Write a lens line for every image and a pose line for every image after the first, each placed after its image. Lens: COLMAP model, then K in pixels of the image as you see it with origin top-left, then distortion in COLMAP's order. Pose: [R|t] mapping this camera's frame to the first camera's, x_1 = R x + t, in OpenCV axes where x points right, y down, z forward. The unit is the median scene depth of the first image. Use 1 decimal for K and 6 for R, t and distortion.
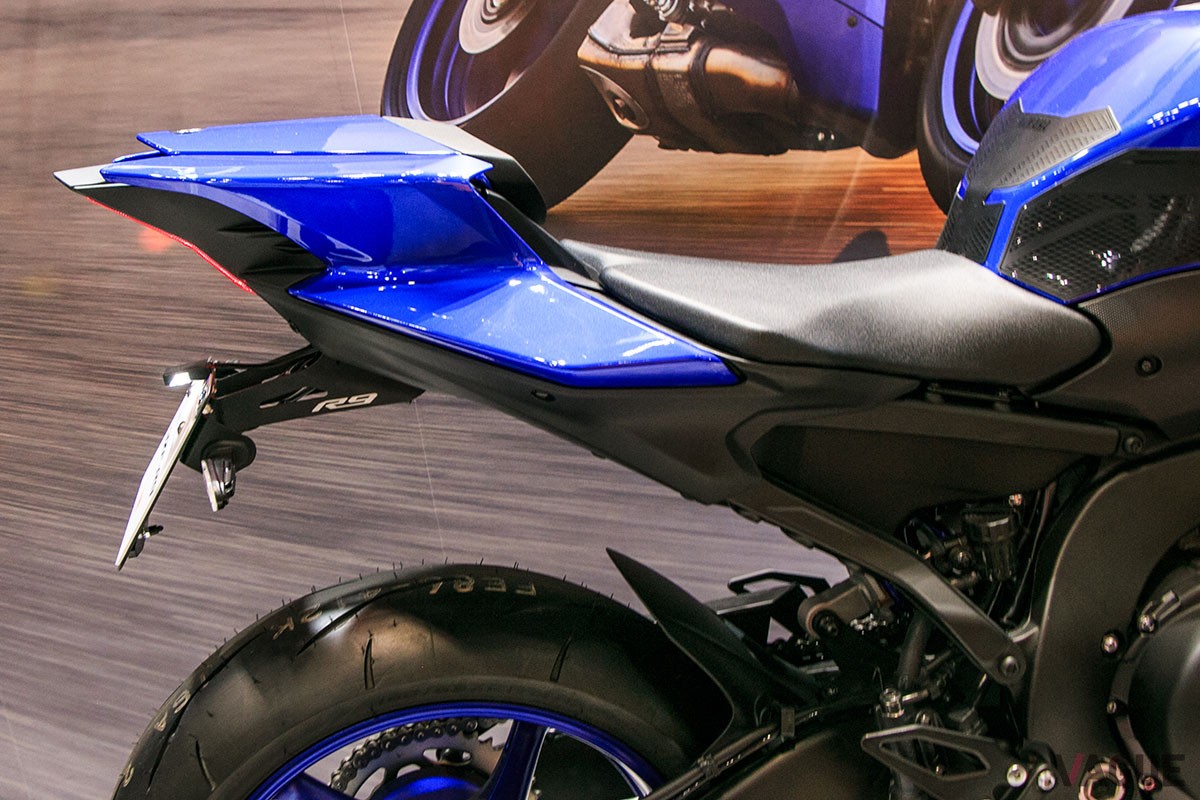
lens RADIAL K [[1383.2, 0, 483.5], [0, 1383.2, 363.0], [0, 0, 1]] dist [-0.133554, 0.238366]
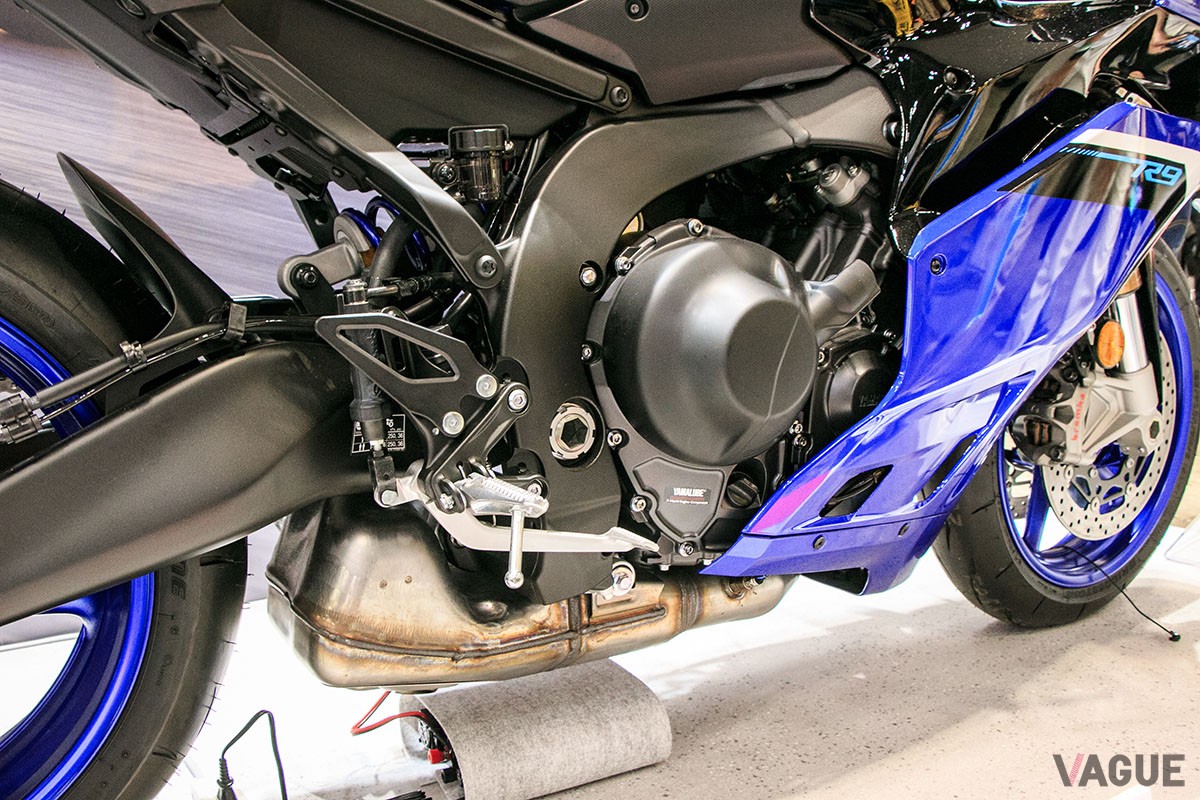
lens RADIAL K [[1010.1, 0, 595.7], [0, 1010.1, 434.1], [0, 0, 1]] dist [-0.173992, 0.156049]
pose [[0.910647, 0.081211, 0.405127, 0.176367], [-0.050972, 0.995085, -0.084898, 0.363986], [-0.410030, 0.056662, 0.910310, 0.334879]]
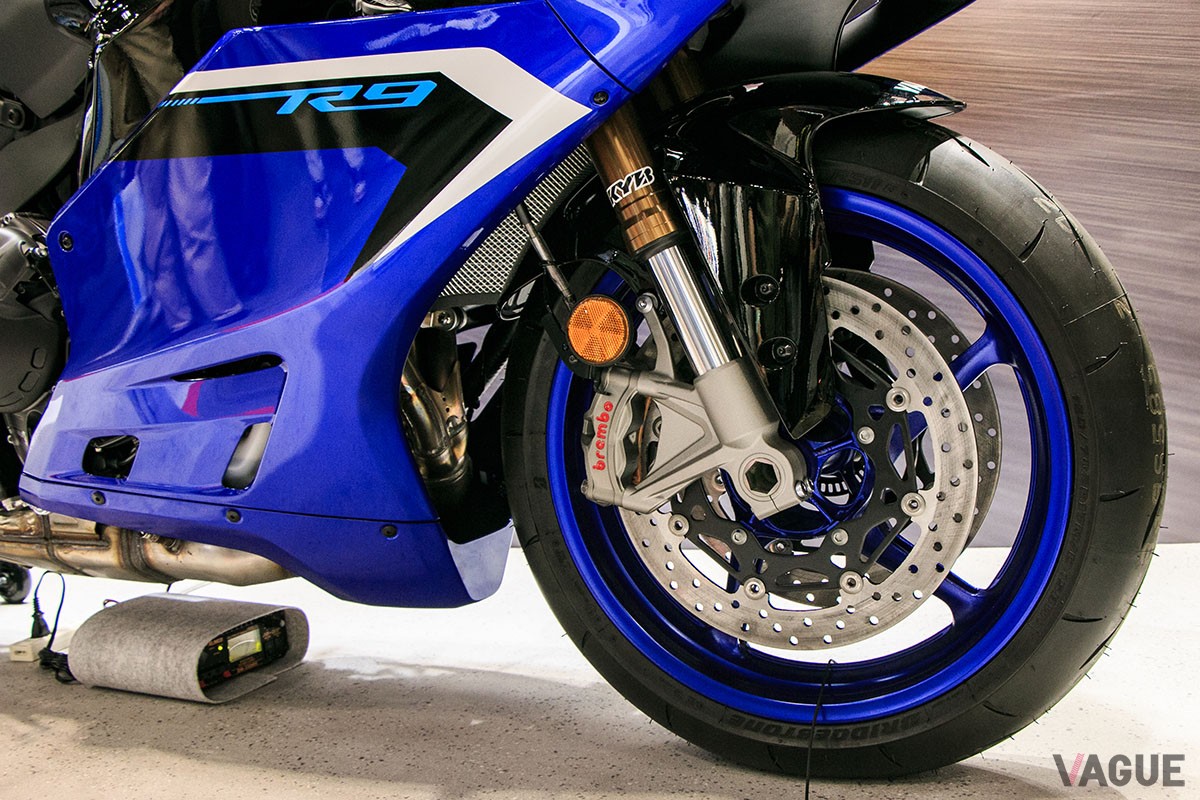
lens RADIAL K [[1208.9, 0, 644.8], [0, 1208.9, 431.0], [0, 0, 1]] dist [-0.140534, 0.222837]
pose [[0.848328, 0.191496, -0.493629, 1.549970], [-0.200891, 0.979004, 0.034547, 0.187151], [0.489880, 0.069858, 0.868986, 0.326128]]
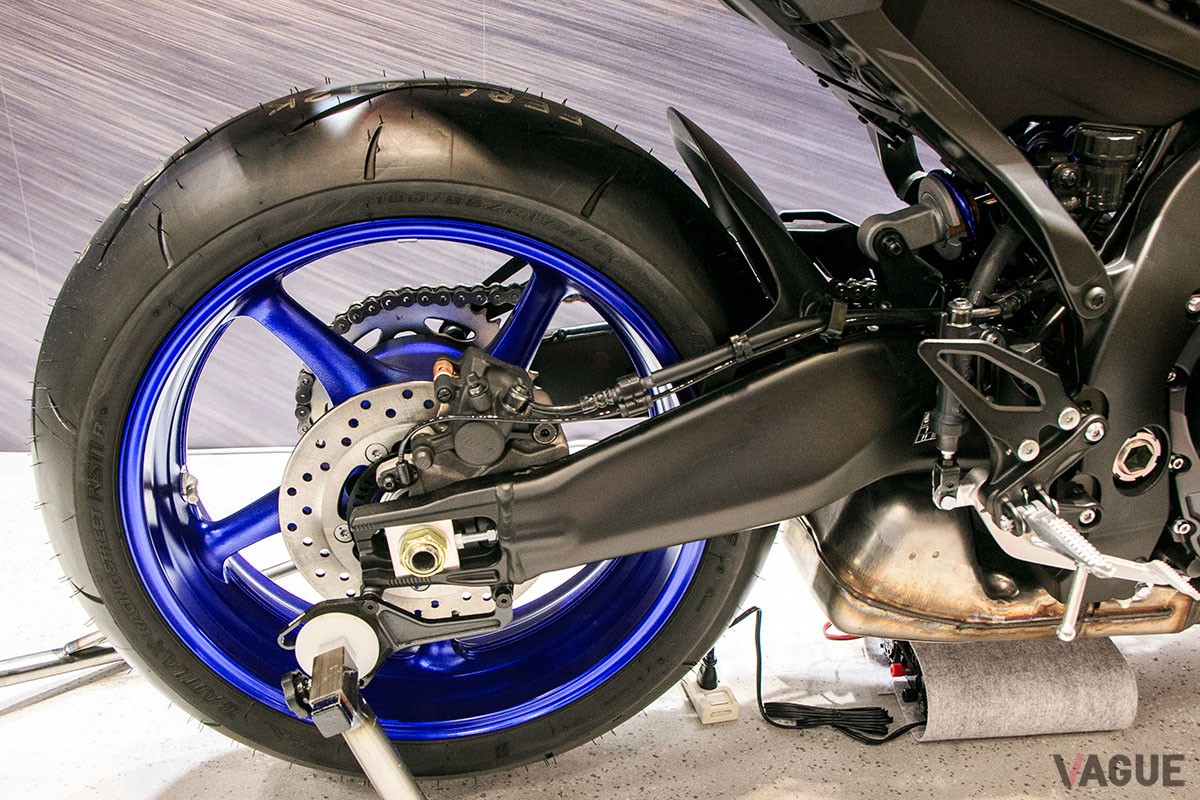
lens RADIAL K [[1108.8, 0, 593.7], [0, 1108.8, 468.8], [0, 0, 1]] dist [-0.178347, 0.156860]
pose [[0.980881, 0.174107, 0.086939, 0.023644], [-0.190246, 0.951935, 0.240055, 0.208784], [-0.040965, -0.252005, 0.966858, 0.290810]]
